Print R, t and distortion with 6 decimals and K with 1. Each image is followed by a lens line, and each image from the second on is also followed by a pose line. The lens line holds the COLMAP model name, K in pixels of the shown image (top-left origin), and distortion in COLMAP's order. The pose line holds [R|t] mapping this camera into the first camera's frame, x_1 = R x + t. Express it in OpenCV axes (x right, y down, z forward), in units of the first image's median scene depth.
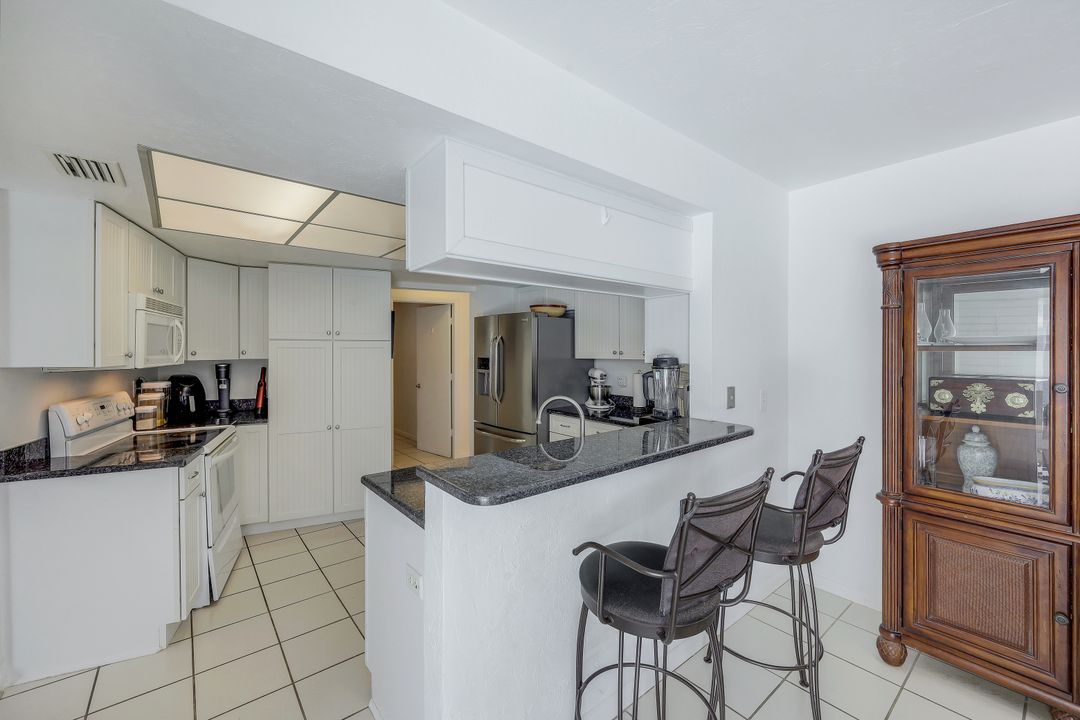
lens RADIAL K [[437.4, 0, 544.4], [0, 437.4, 352.8], [0, 0, 1]] dist [0.001404, -0.000393]
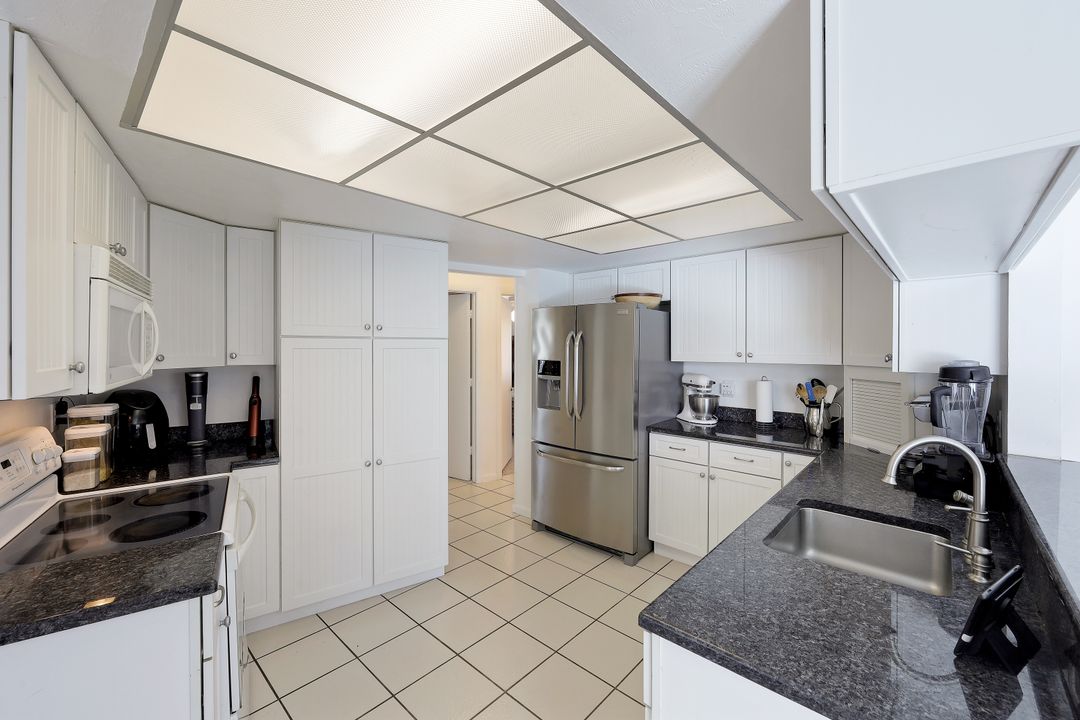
lens RADIAL K [[437.4, 0, 542.1], [0, 437.4, 350.0], [0, 0, 1]] dist [0.001404, -0.000393]
pose [[0.990169, -0.000195, 0.139878, -0.312862], [-0.000020, 0.999999, 0.001536, -0.010280], [-0.139878, -0.001524, 0.990168, 0.272912]]
